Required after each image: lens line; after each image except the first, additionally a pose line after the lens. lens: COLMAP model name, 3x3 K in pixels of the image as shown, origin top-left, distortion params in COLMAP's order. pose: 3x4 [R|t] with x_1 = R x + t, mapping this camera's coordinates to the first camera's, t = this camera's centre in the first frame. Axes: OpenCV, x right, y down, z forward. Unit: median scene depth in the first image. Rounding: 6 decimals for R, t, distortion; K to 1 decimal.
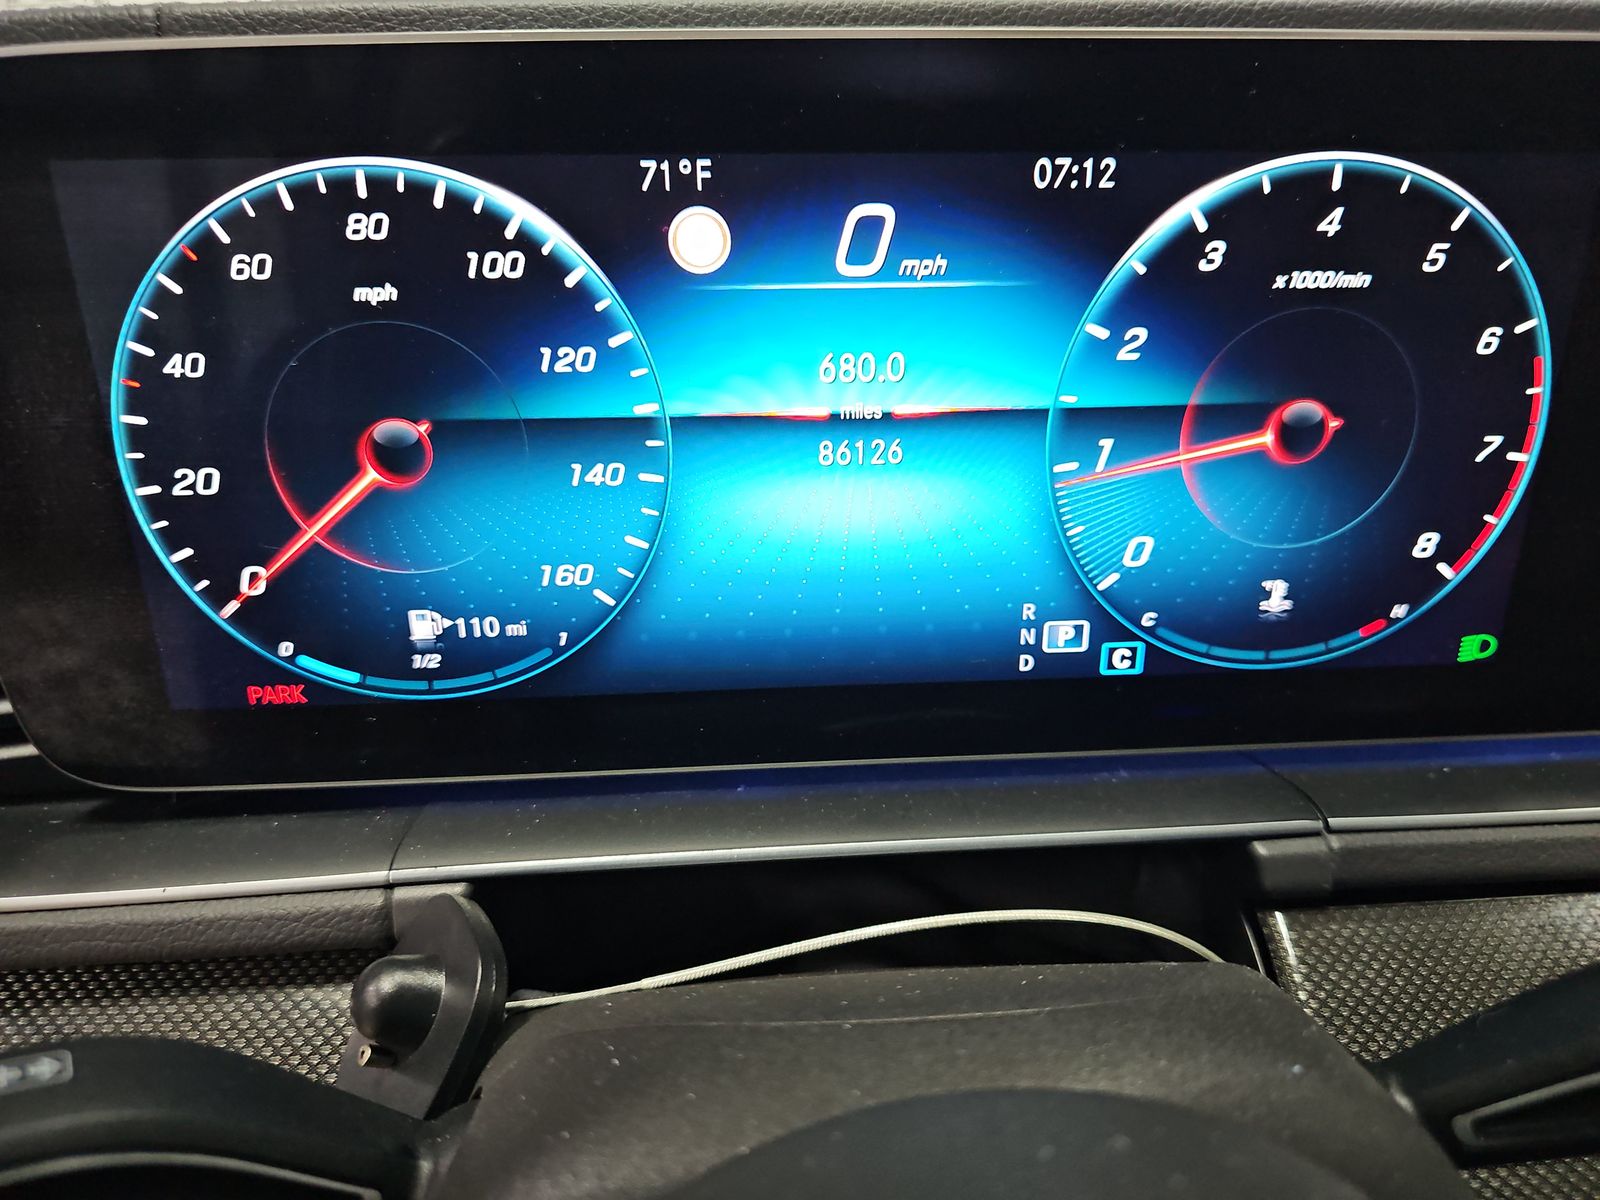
lens RADIAL K [[1081.2, 0, 811.6], [0, 1081.2, 601.1], [0, 0, 1]] dist [0.011699, 0.005947]
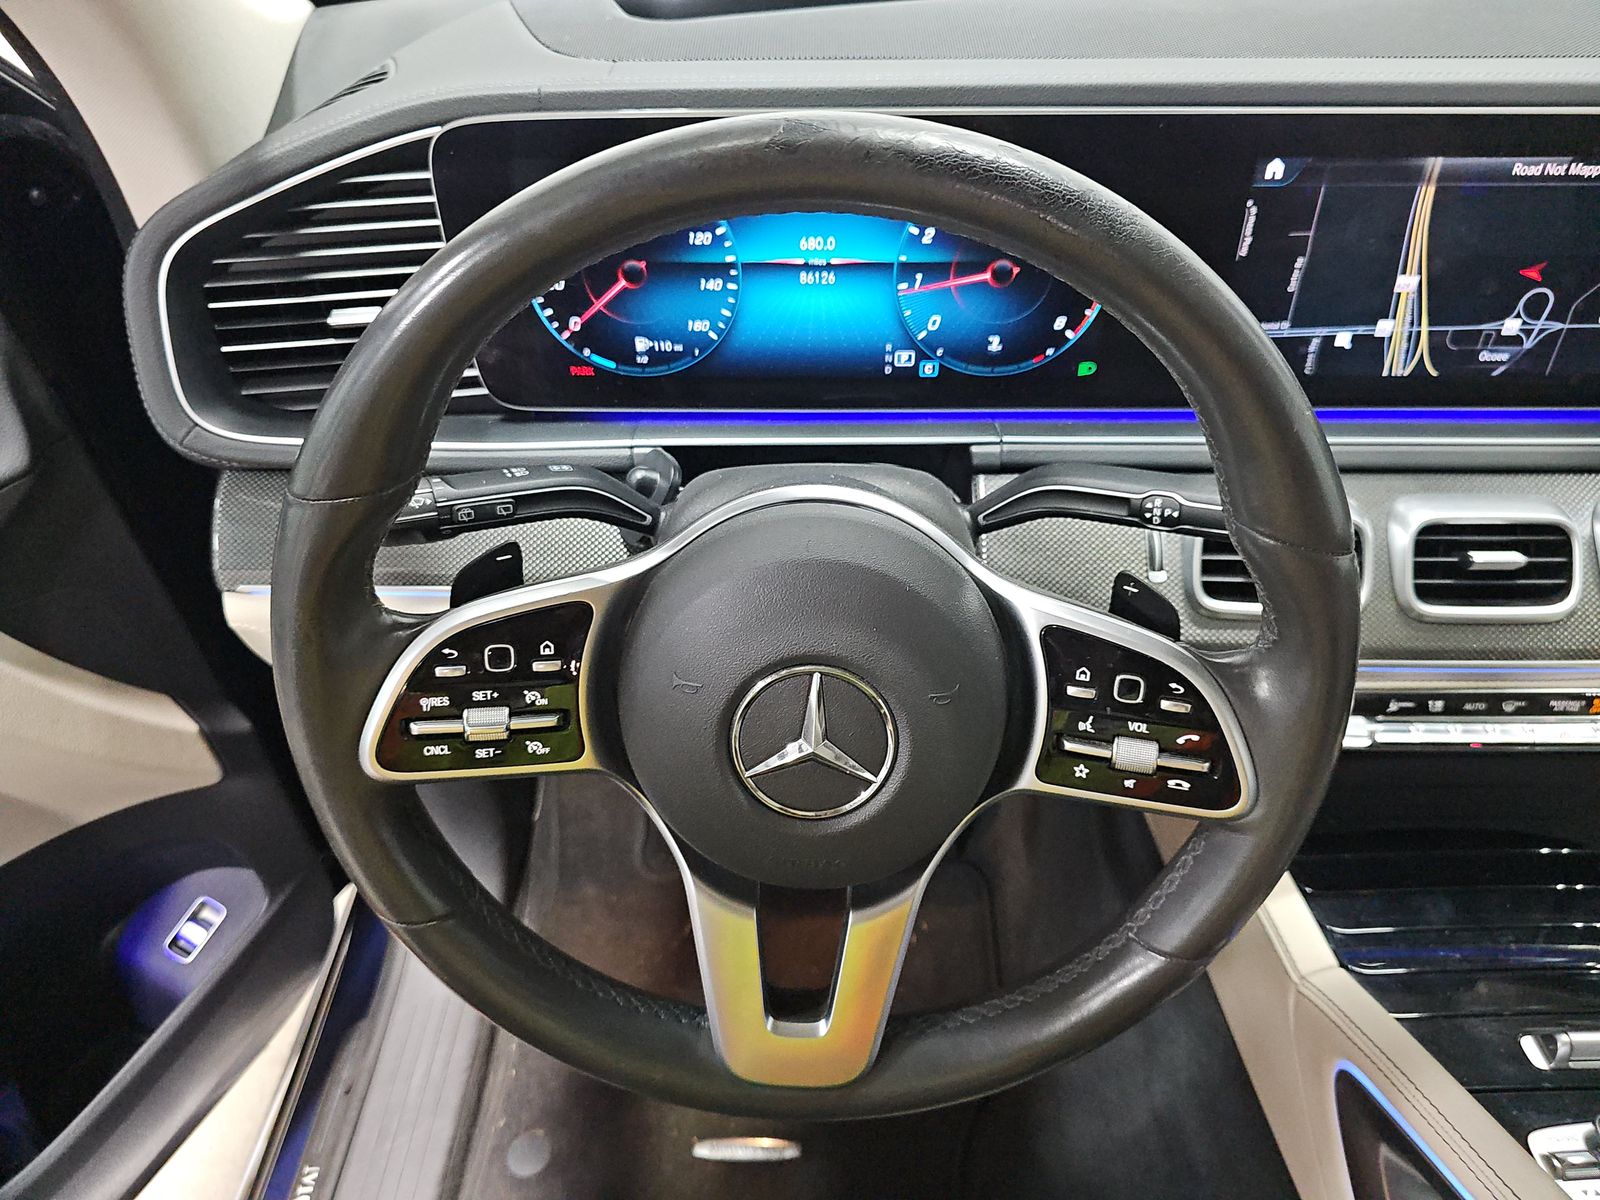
lens RADIAL K [[937.4, 0, 803.7], [0, 937.4, 594.9], [0, 0, 1]] dist [0.029789, -0.001807]
pose [[0.997321, 0.048916, -0.054382, 0.161260], [-0.031484, 0.958164, 0.284482, -0.053540], [0.066022, -0.282007, 0.957138, -1.215134]]
